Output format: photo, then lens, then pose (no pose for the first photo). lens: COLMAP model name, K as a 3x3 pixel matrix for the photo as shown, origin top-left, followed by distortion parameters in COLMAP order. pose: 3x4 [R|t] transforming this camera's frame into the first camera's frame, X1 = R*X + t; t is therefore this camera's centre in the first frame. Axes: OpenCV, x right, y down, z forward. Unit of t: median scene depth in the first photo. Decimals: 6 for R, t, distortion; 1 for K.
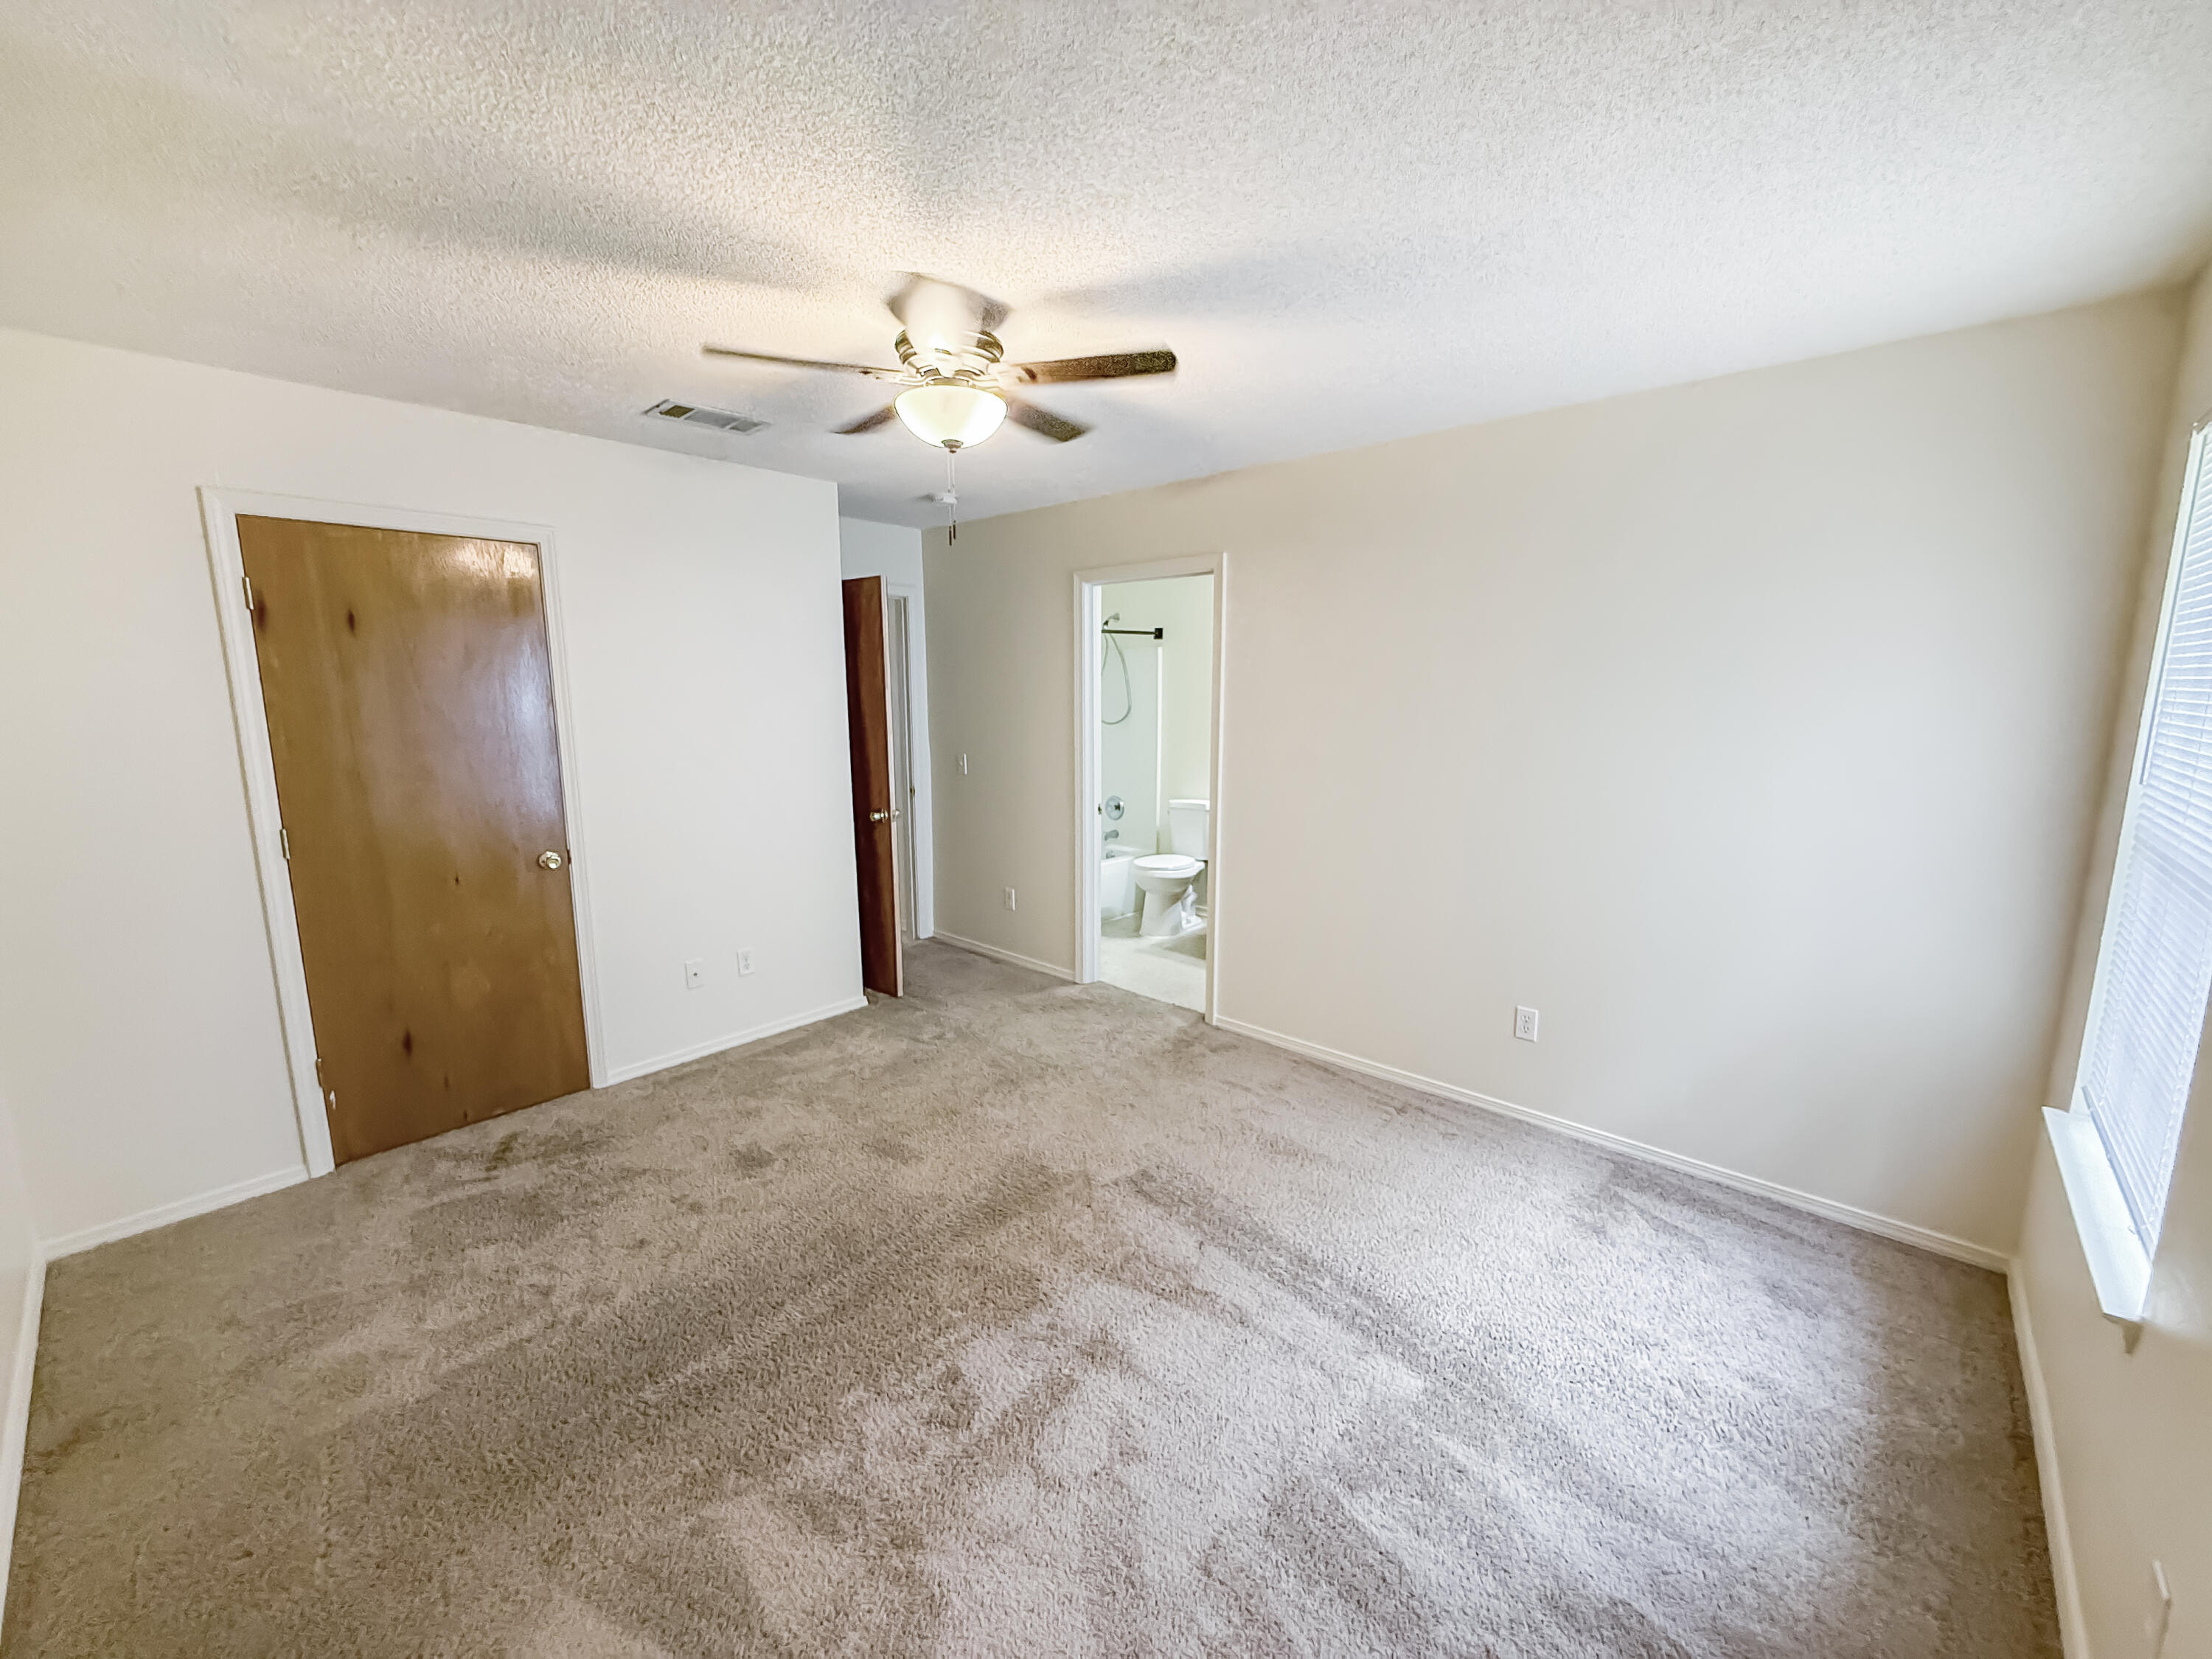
lens RADIAL K [[887.9, 0, 1102.9], [0, 887.9, 833.0], [0, 0, 1]] dist [0.000205, -0.000028]
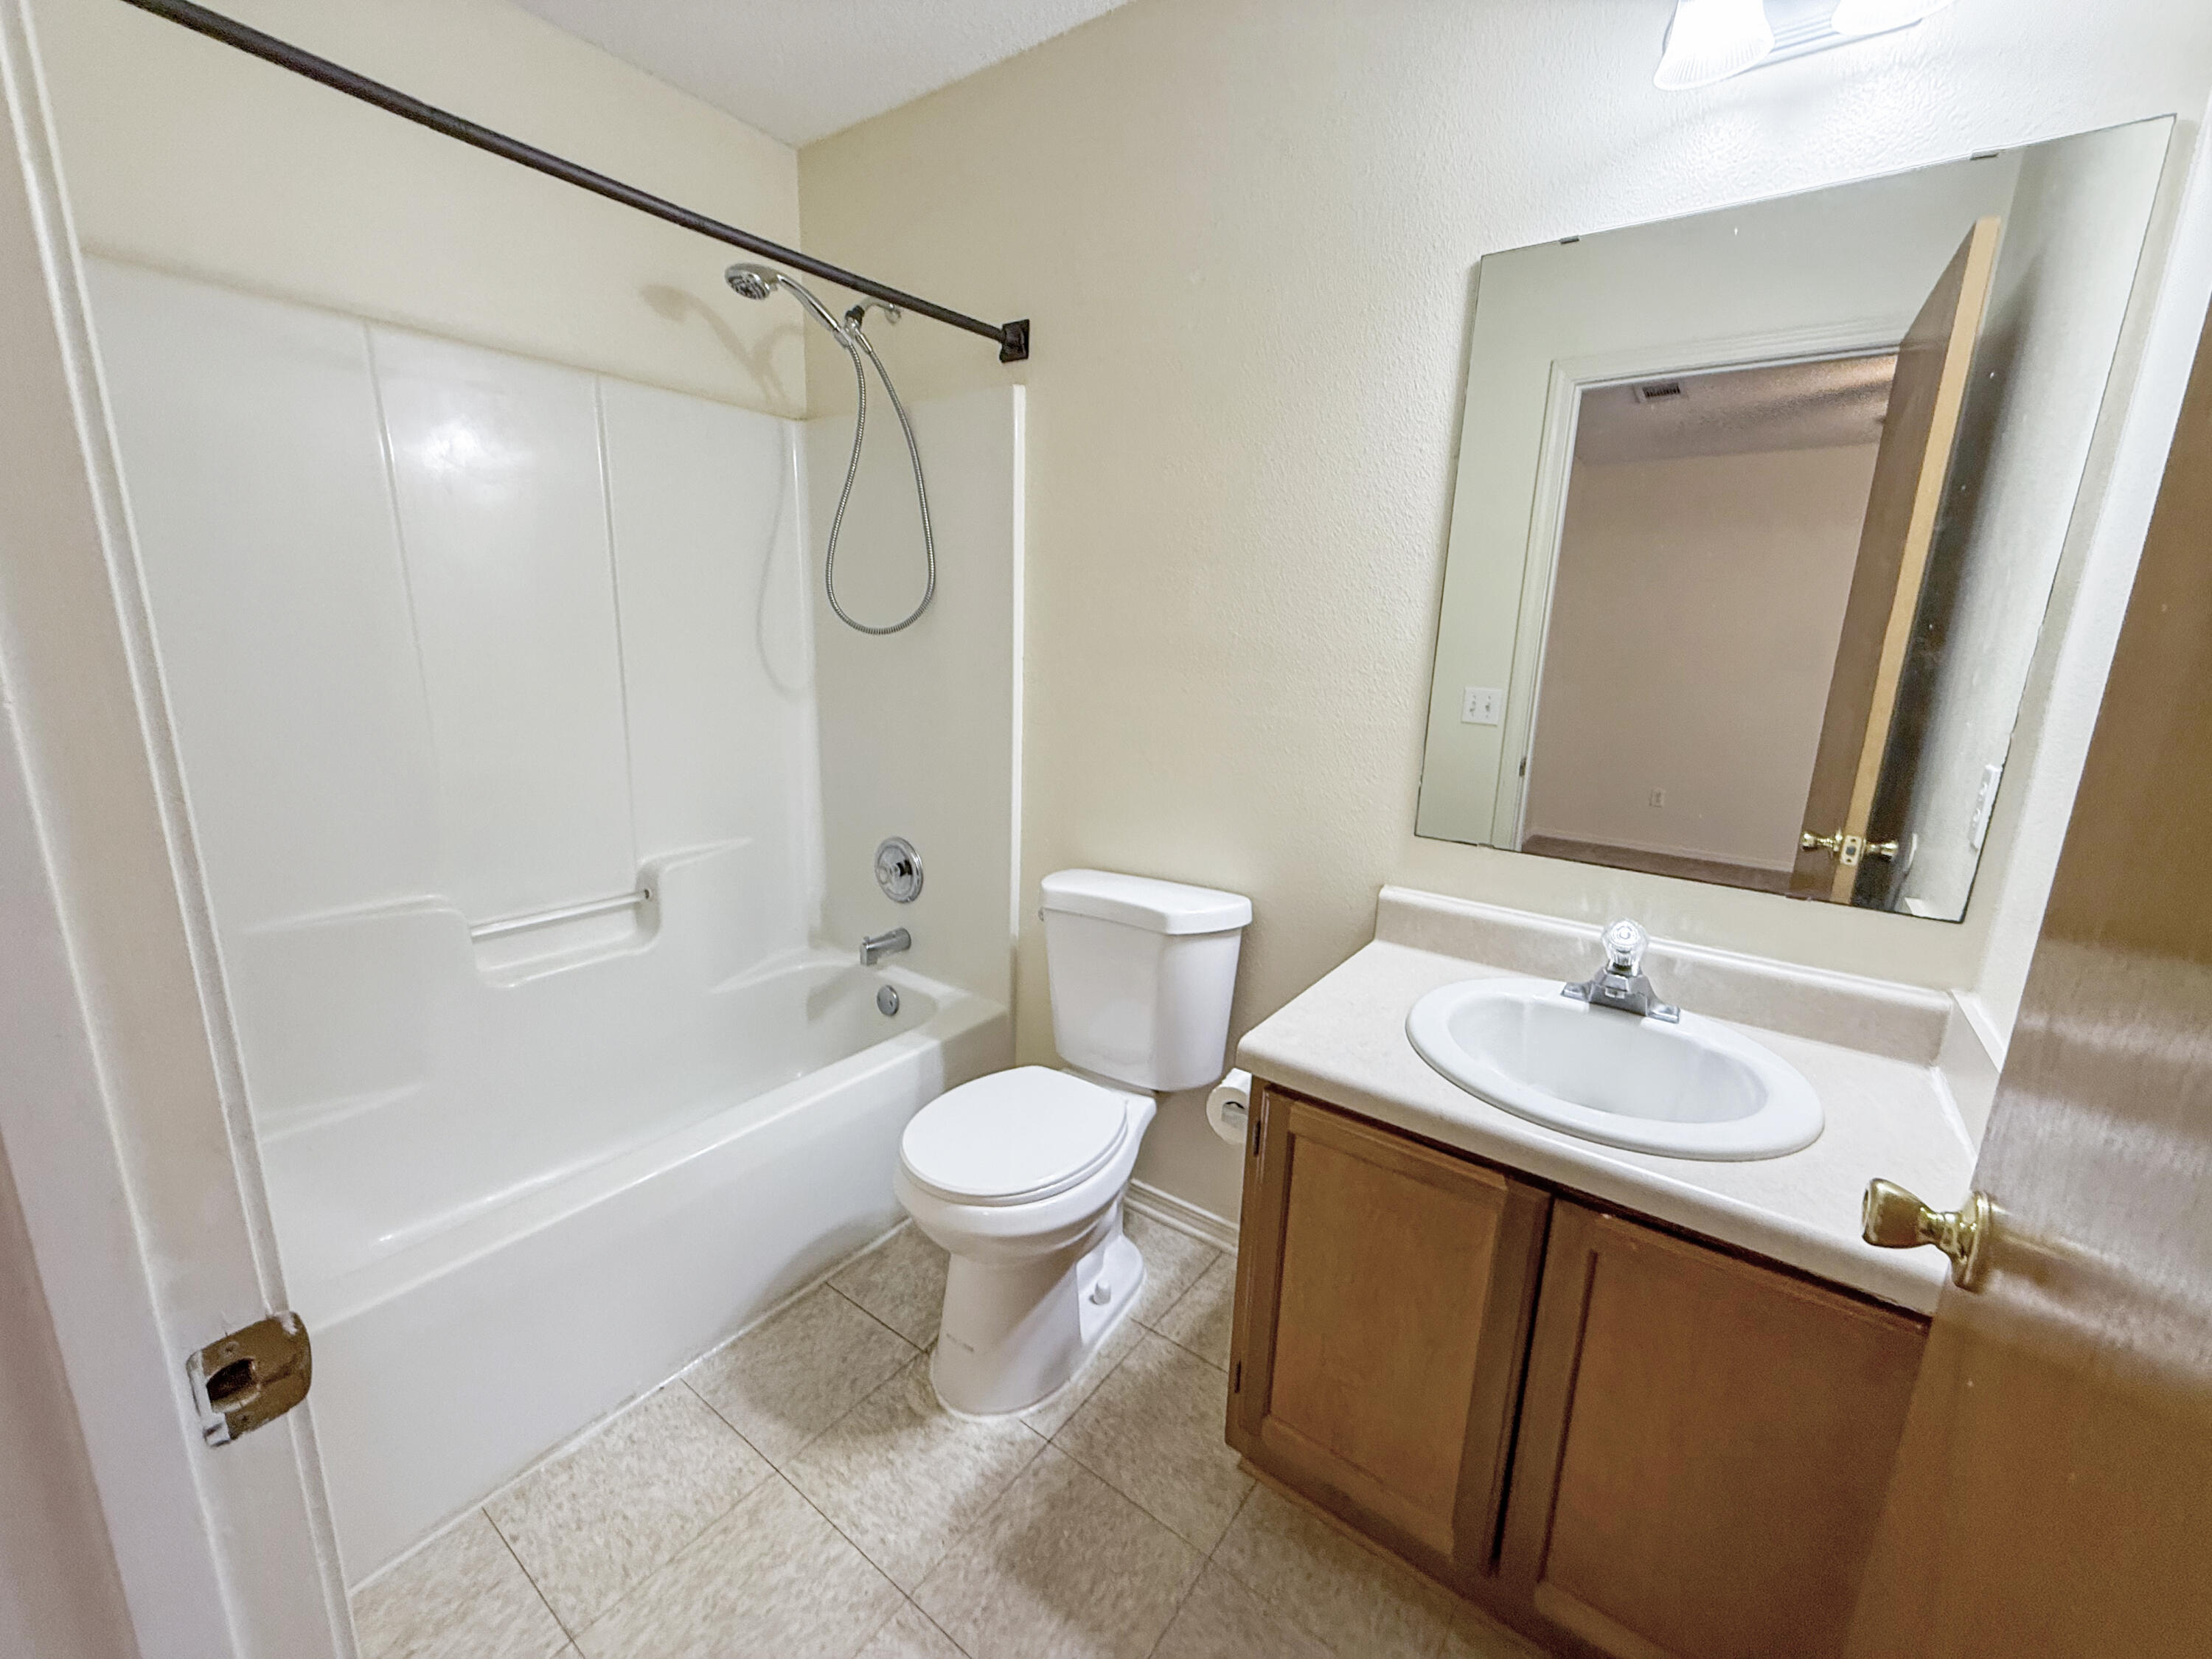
lens RADIAL K [[887.9, 0, 1107.7], [0, 887.9, 827.3], [0, 0, 1]] dist [0.000205, -0.000028]
pose [[0.994182, 0.003690, 0.107647, 0.061694], [-0.011081, 0.997614, 0.068141, -0.074721], [-0.107139, -0.068938, 0.991851, 0.673659]]
